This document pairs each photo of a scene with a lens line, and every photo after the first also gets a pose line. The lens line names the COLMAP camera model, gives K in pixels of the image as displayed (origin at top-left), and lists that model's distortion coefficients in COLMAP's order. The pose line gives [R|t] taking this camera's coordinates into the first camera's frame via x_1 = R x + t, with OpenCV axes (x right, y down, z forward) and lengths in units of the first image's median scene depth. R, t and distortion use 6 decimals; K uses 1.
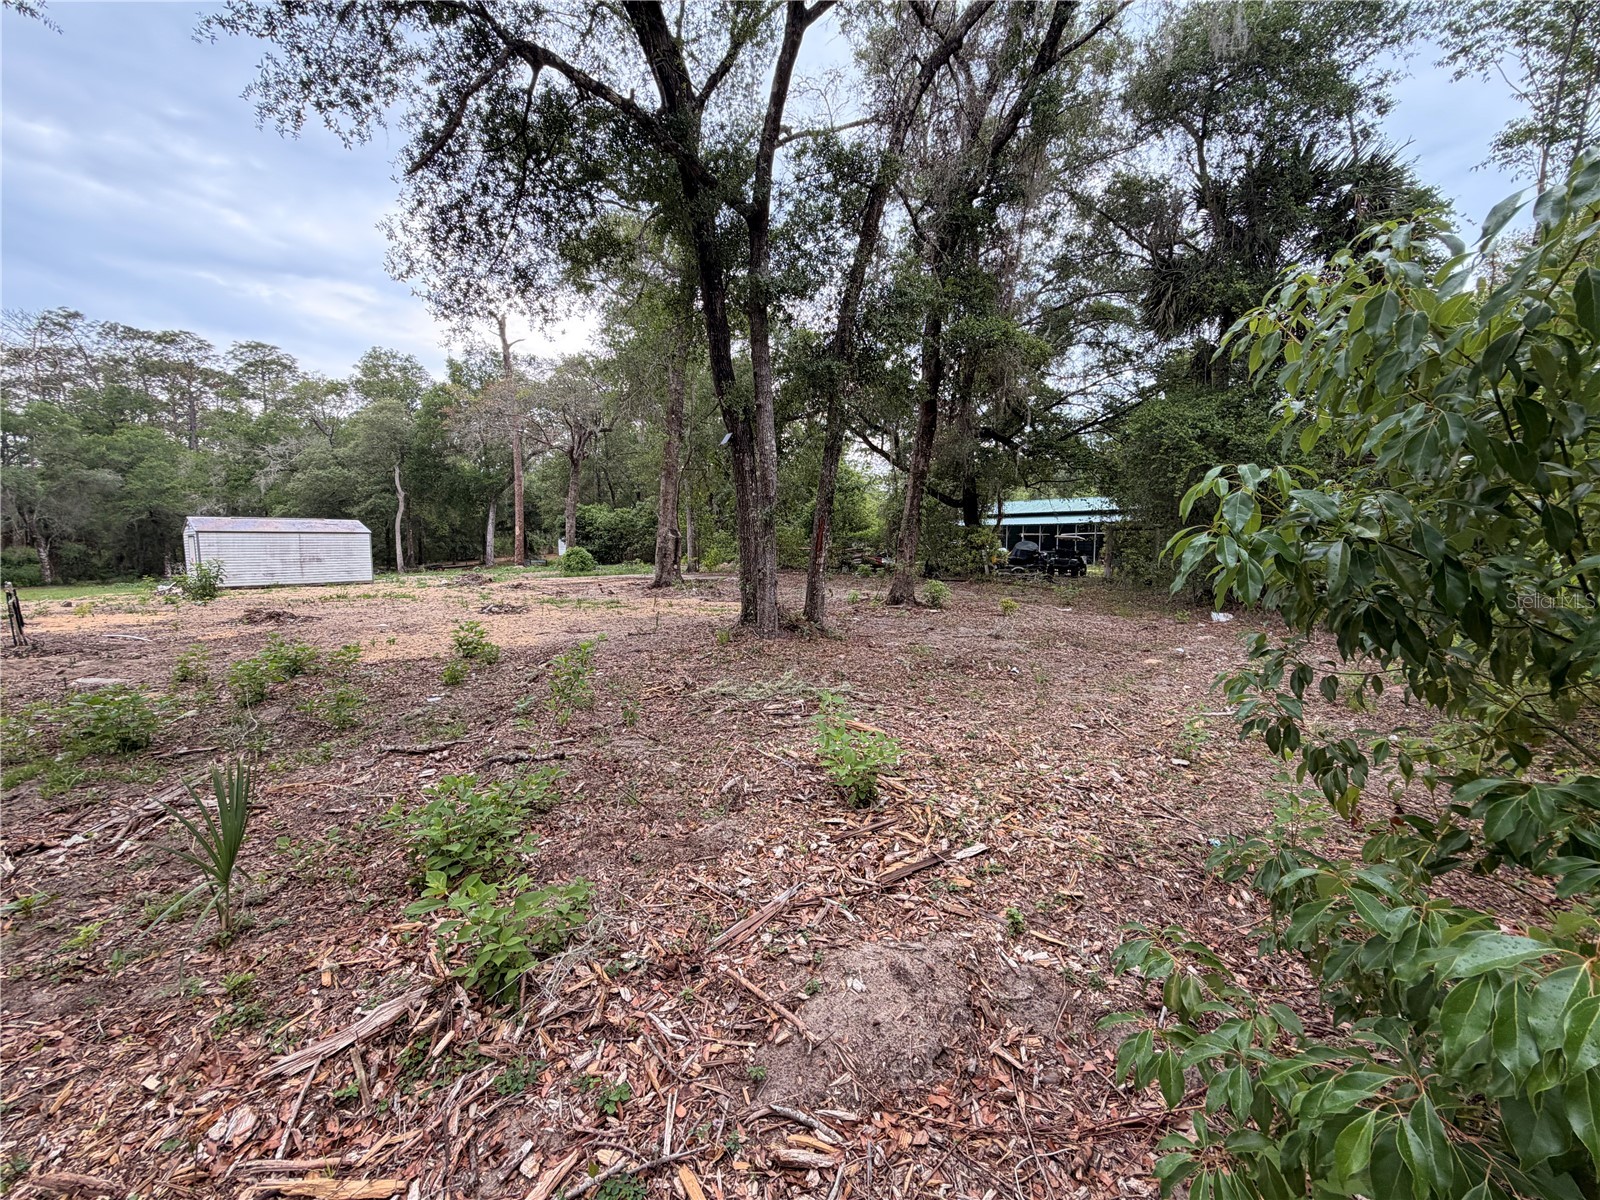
lens RADIAL K [[635.6, 0, 799.4], [0, 635.6, 605.8], [0, 0, 1]] dist [-0.001542, 0.000295]
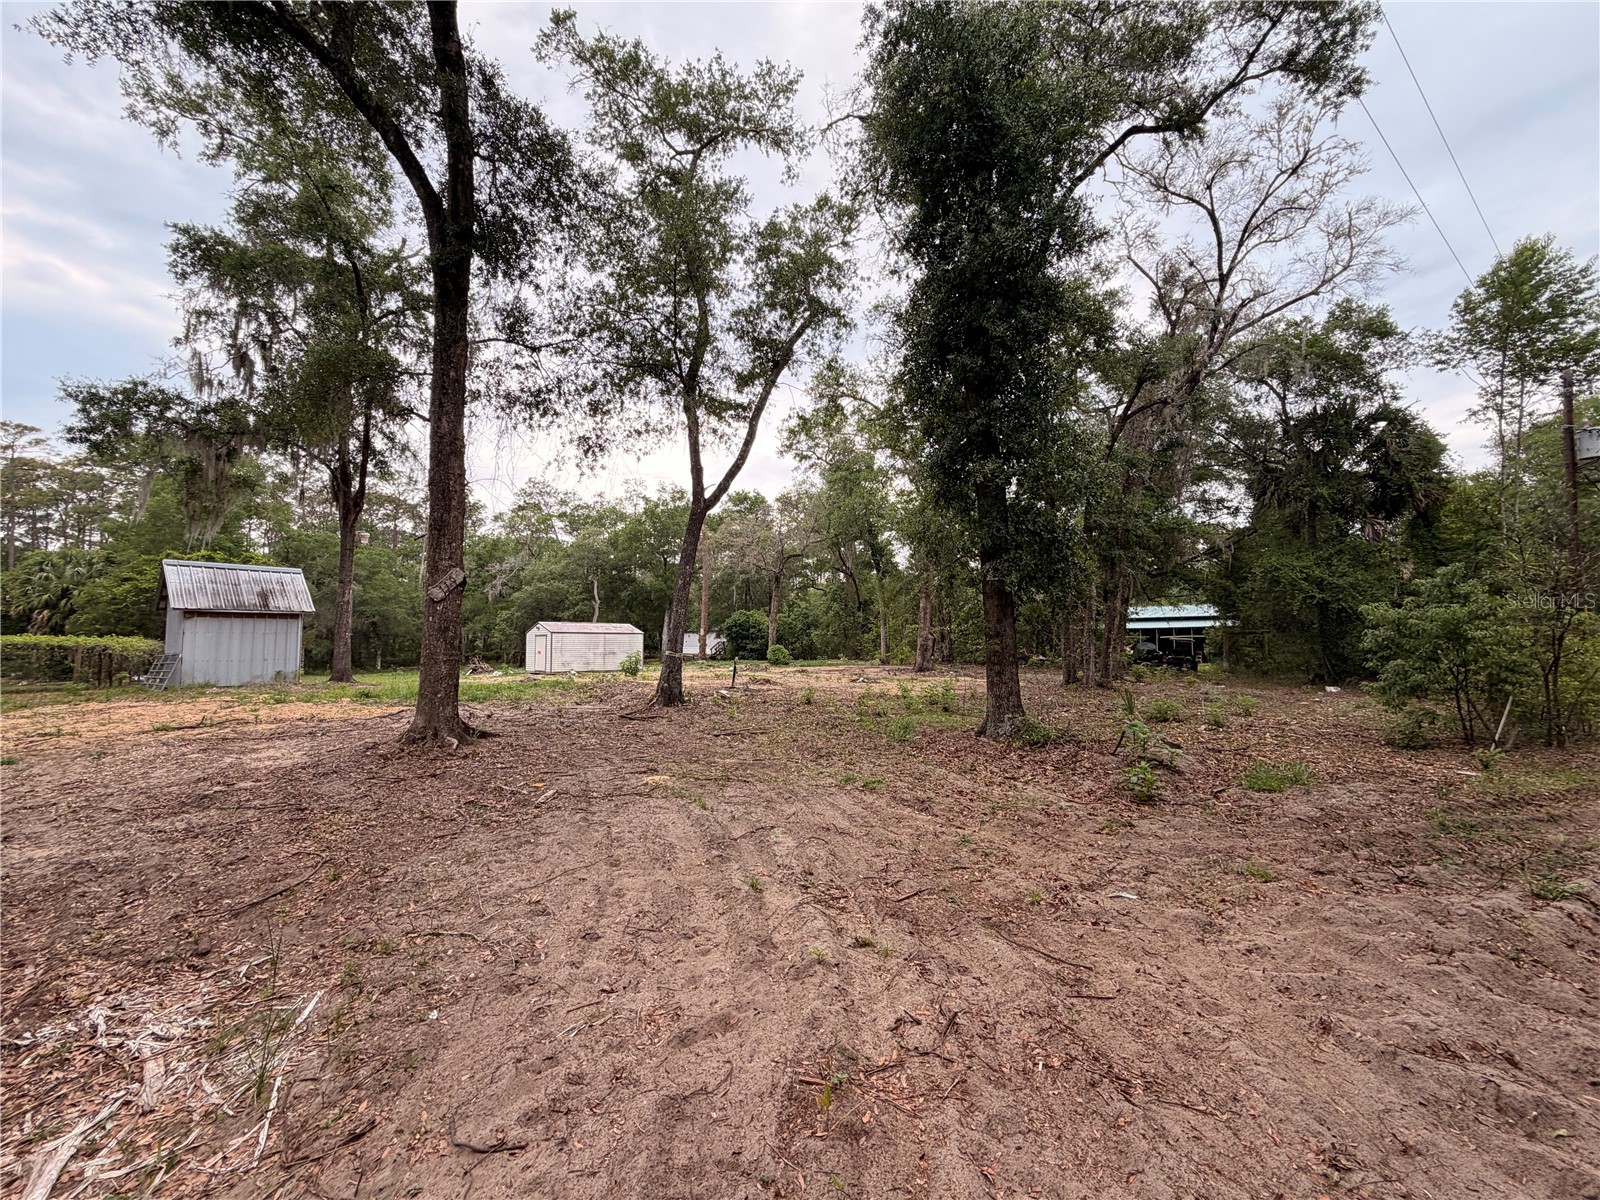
lens RADIAL K [[635.6, 0, 799.2], [0, 635.6, 601.9], [0, 0, 1]] dist [-0.001542, 0.000295]
pose [[0.994977, -0.001663, -0.100089, -0.185057], [-0.015055, 0.986004, -0.166040, 0.034271], [0.098964, 0.166713, 0.981026, -0.266986]]
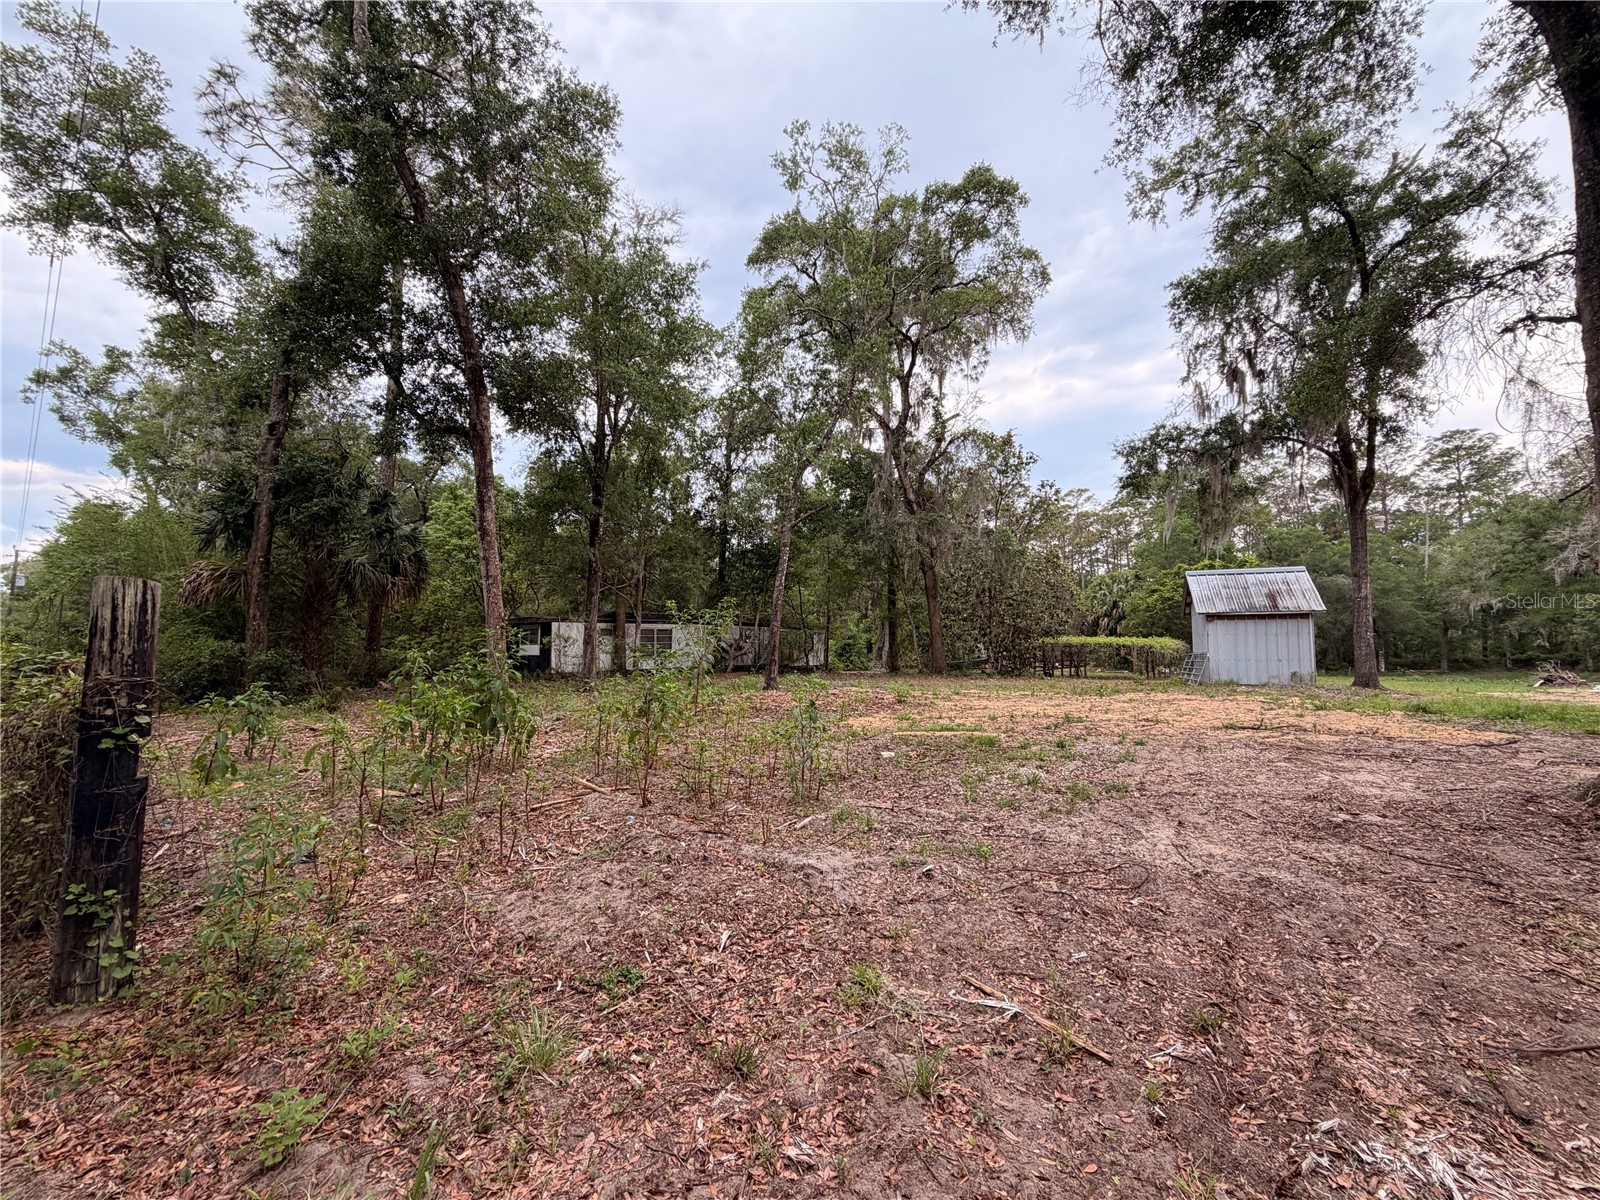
lens RADIAL K [[635.6, 0, 799.9], [0, 635.6, 595.7], [0, 0, 1]] dist [-0.001542, 0.000295]
pose [[0.160006, -0.065340, -0.984951, -0.222093], [-0.101661, 0.991410, -0.082283, 0.031257], [0.981867, 0.113297, 0.151989, -0.264235]]
